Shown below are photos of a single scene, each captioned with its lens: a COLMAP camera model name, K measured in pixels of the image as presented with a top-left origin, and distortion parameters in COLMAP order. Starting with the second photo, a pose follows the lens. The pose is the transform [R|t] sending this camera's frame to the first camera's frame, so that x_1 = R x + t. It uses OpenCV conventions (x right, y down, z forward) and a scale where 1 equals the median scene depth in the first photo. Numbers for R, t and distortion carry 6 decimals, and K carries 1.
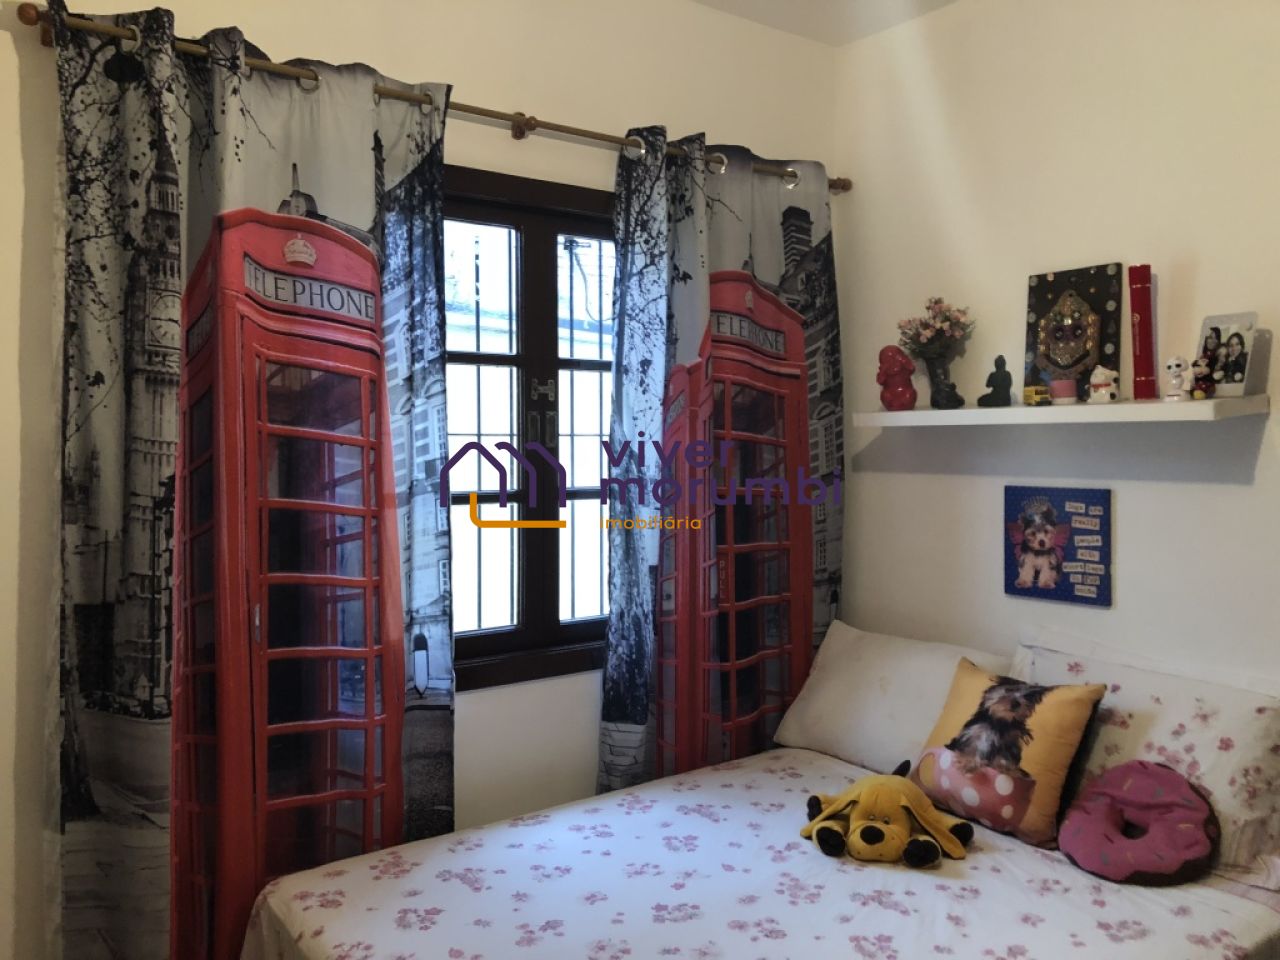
lens RADIAL K [[1043.0, 0, 614.2], [0, 1043.0, 451.3], [0, 0, 1]] dist [0.024023, -0.014736]
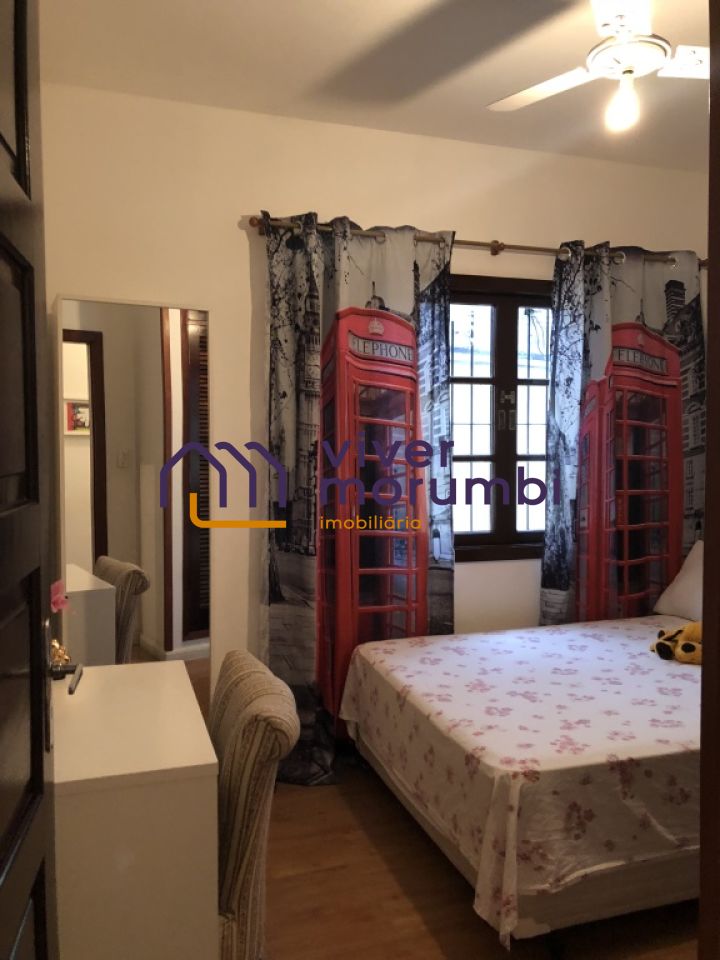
lens RADIAL K [[783.8, 0, 360.0], [0, 783.8, 480.0], [0, 0, 1]] dist [0.079300, -0.097213]
pose [[0.951073, 0.015106, -0.308597, 0.118344], [-0.003821, 0.999303, 0.037141, 0.035652], [0.308943, -0.034145, 0.950467, -0.380808]]
